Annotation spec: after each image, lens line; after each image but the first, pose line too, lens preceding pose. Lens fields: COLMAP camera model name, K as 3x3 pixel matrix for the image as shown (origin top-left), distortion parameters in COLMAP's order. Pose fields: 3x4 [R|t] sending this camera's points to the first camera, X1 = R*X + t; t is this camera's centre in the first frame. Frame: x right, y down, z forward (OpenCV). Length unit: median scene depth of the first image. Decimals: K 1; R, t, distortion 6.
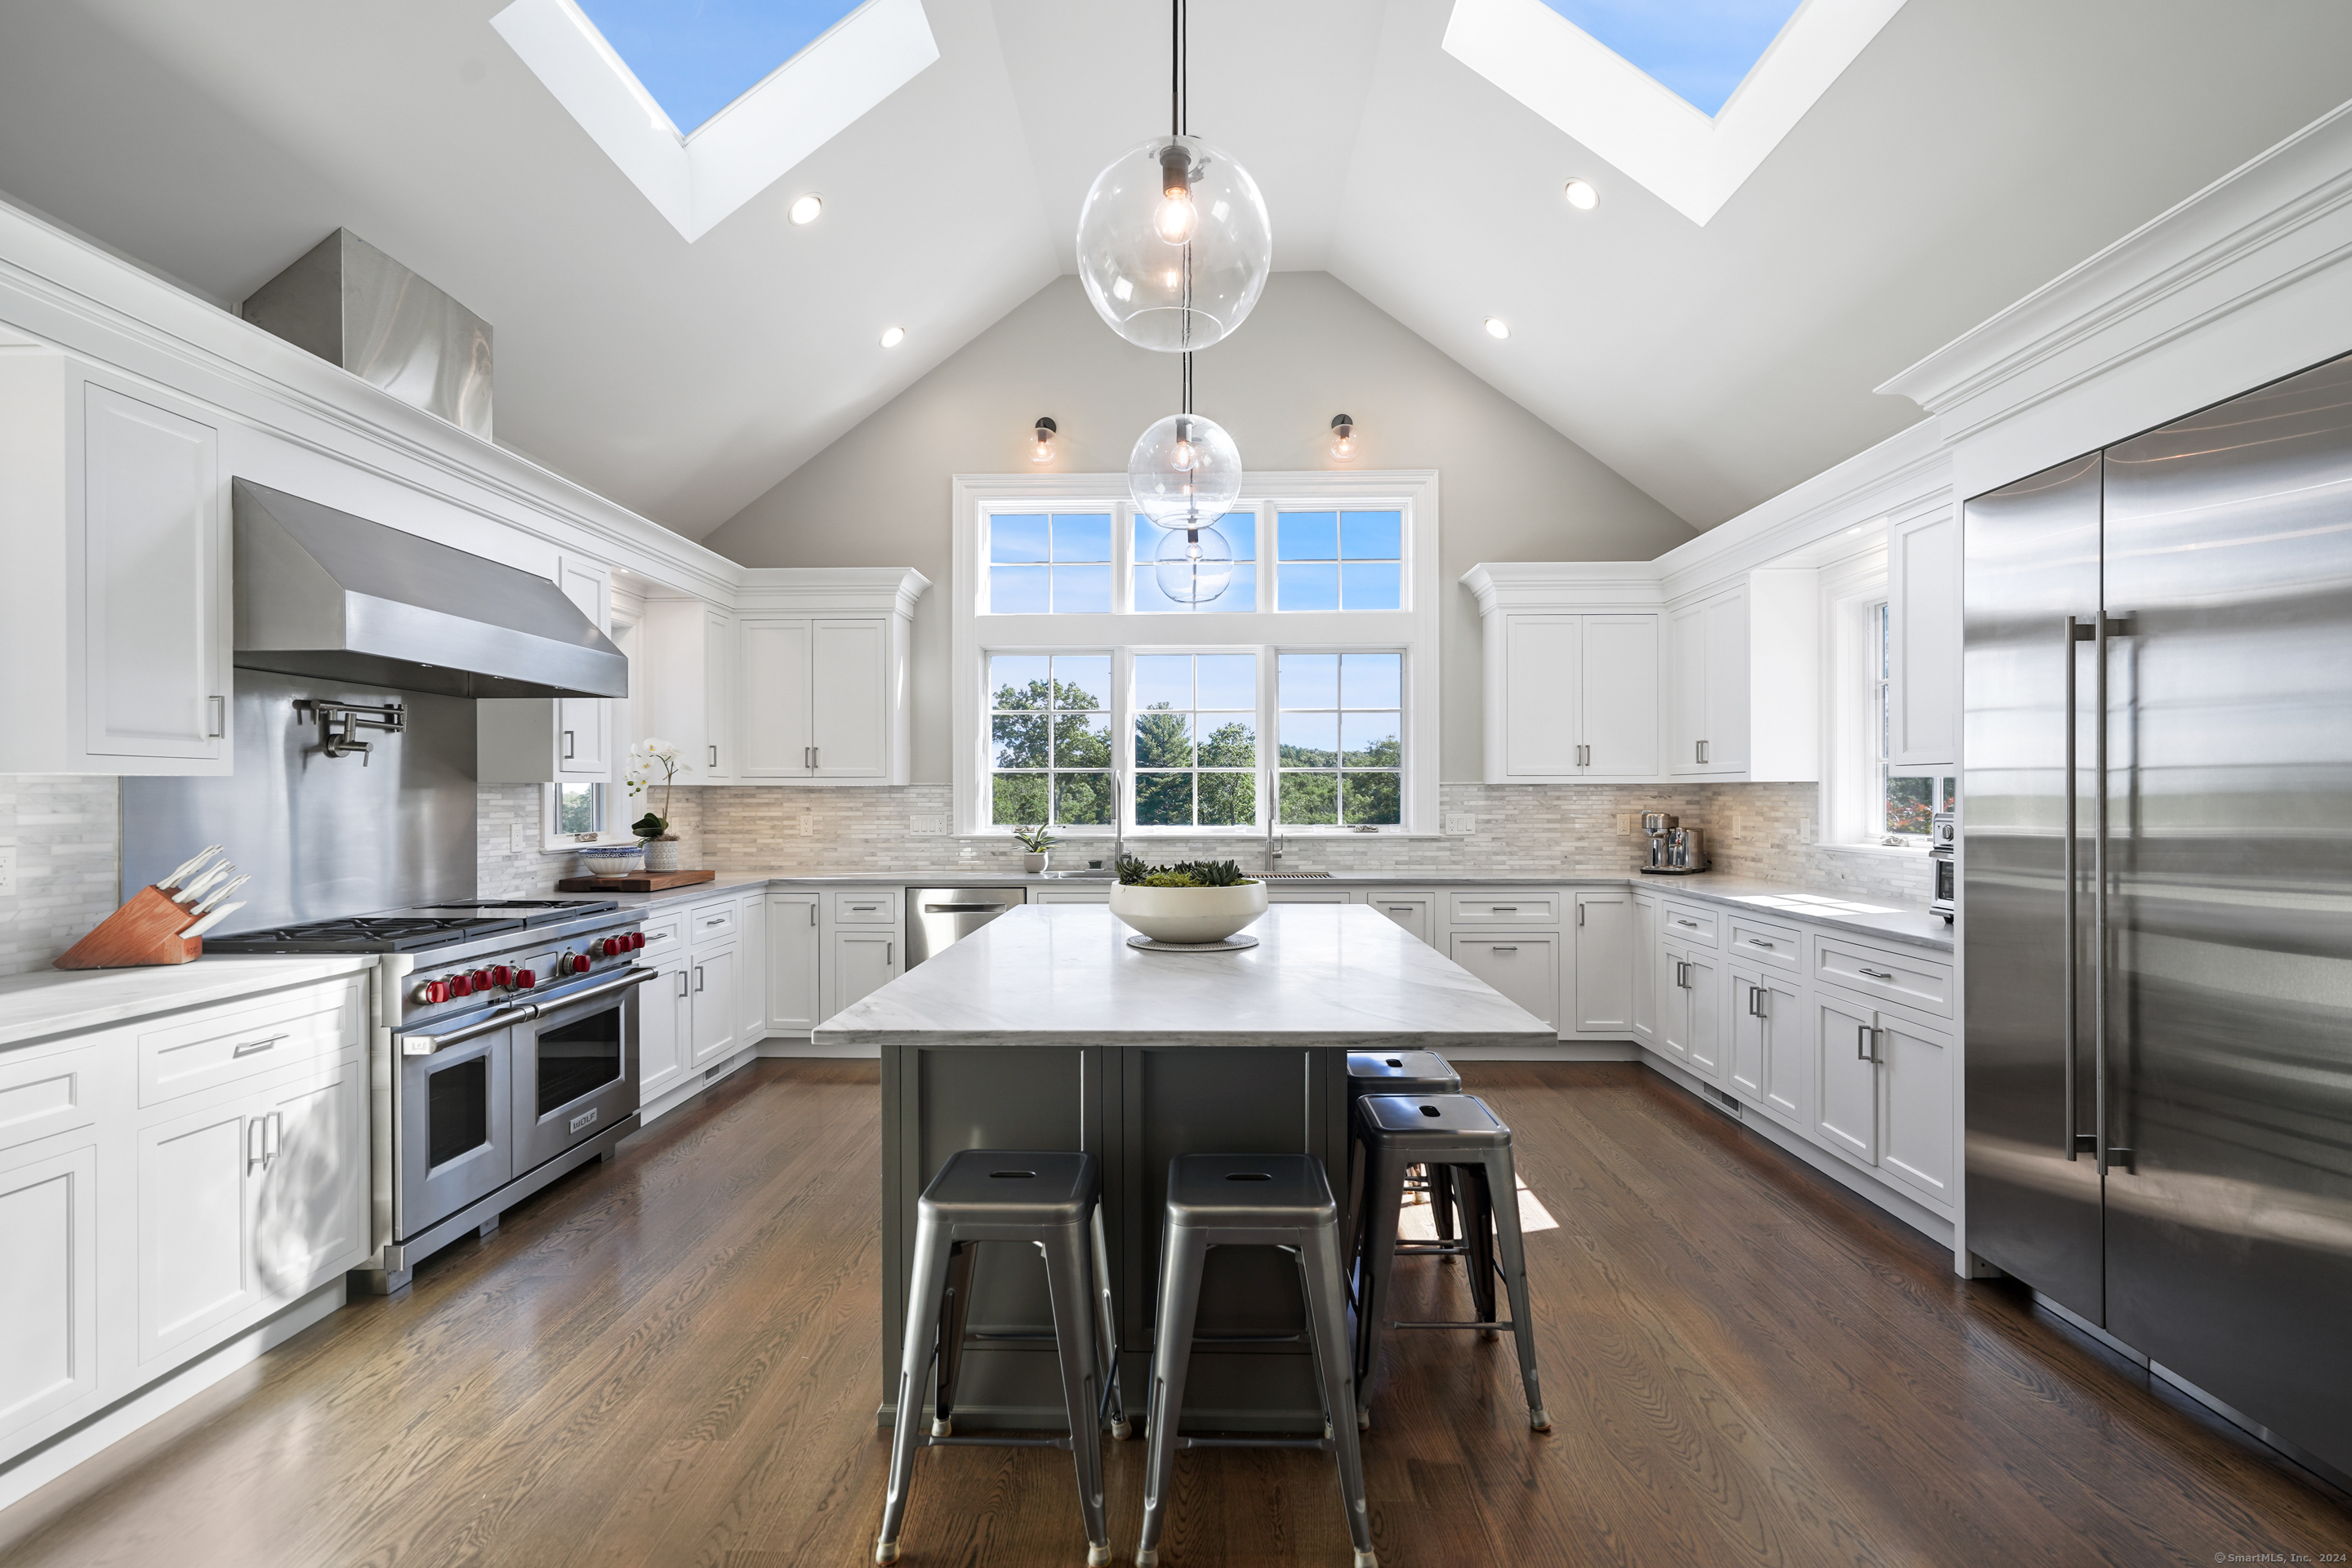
lens RADIAL K [[1069.9, 0, 1161.5], [0, 1069.9, 794.9], [0, 0, 1]] dist [-0.003168, 0.001665]
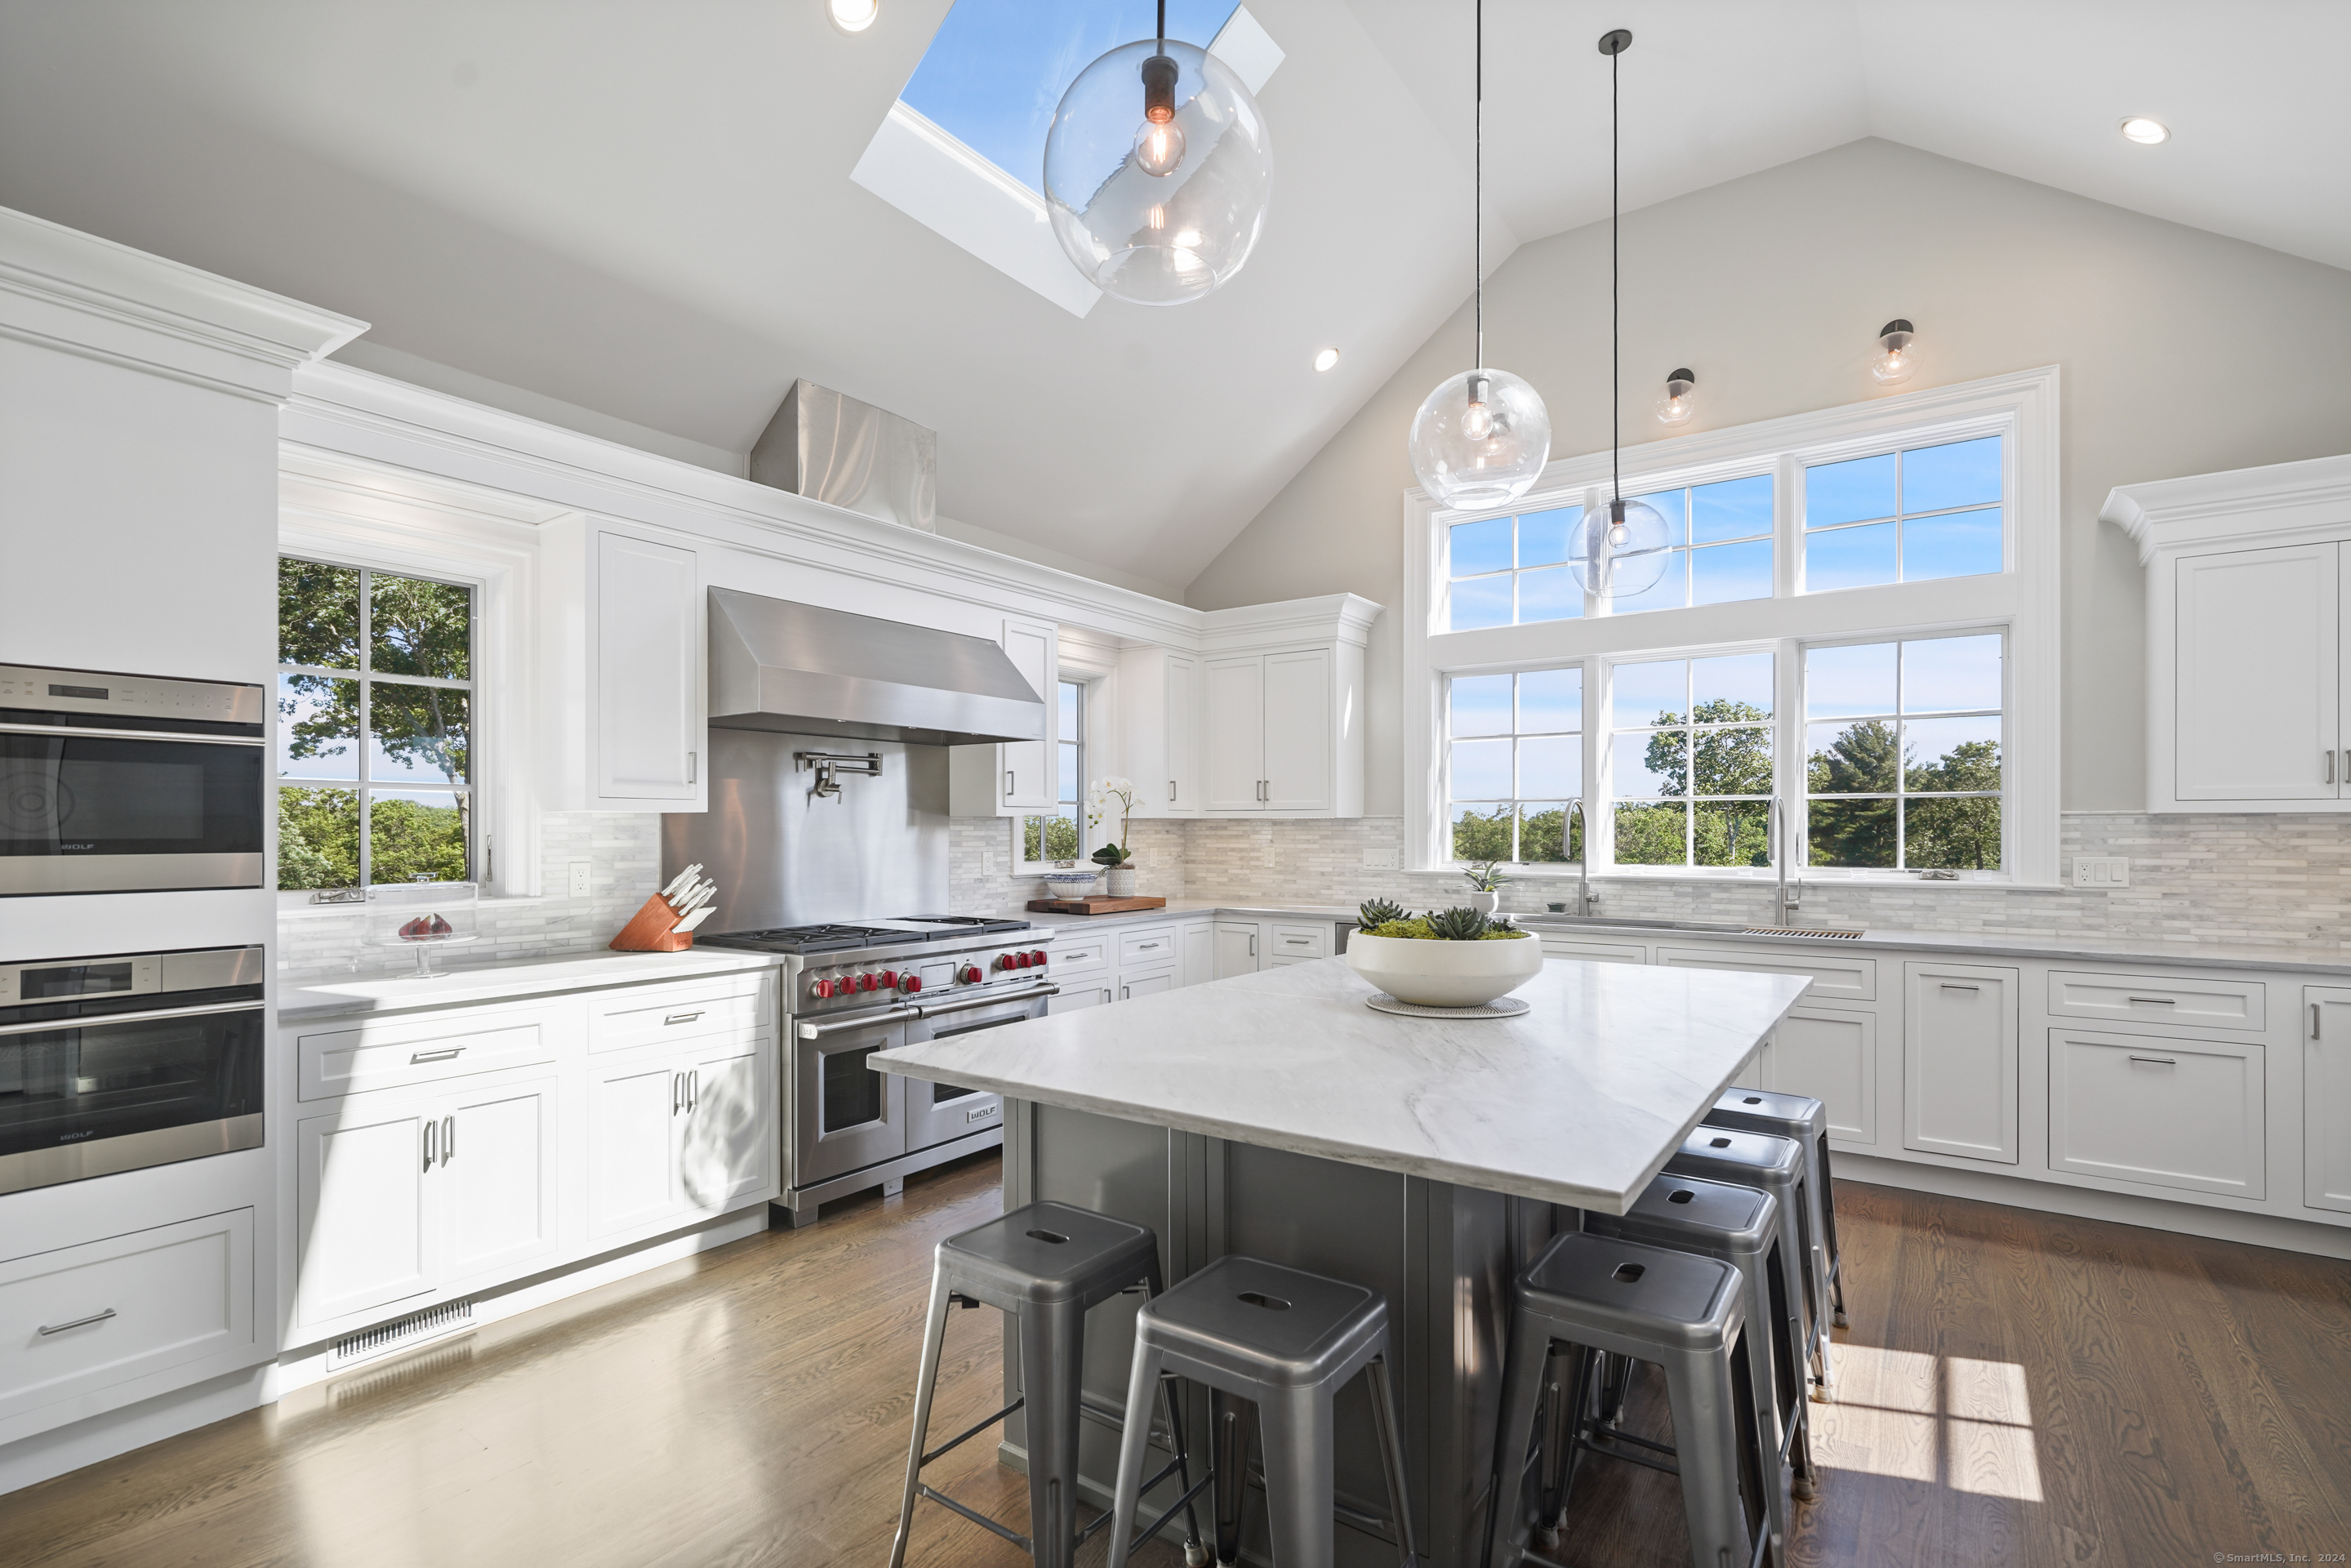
lens RADIAL K [[1069.5, 0, 1186.3], [0, 1069.5, 831.3], [0, 0, 1]] dist [-0.003168, 0.001665]
pose [[0.835126, 0.003610, -0.550047, 0.181602], [-0.001979, 0.999992, 0.003559, 0.000159], [0.550055, -0.001883, 0.835126, 0.112912]]
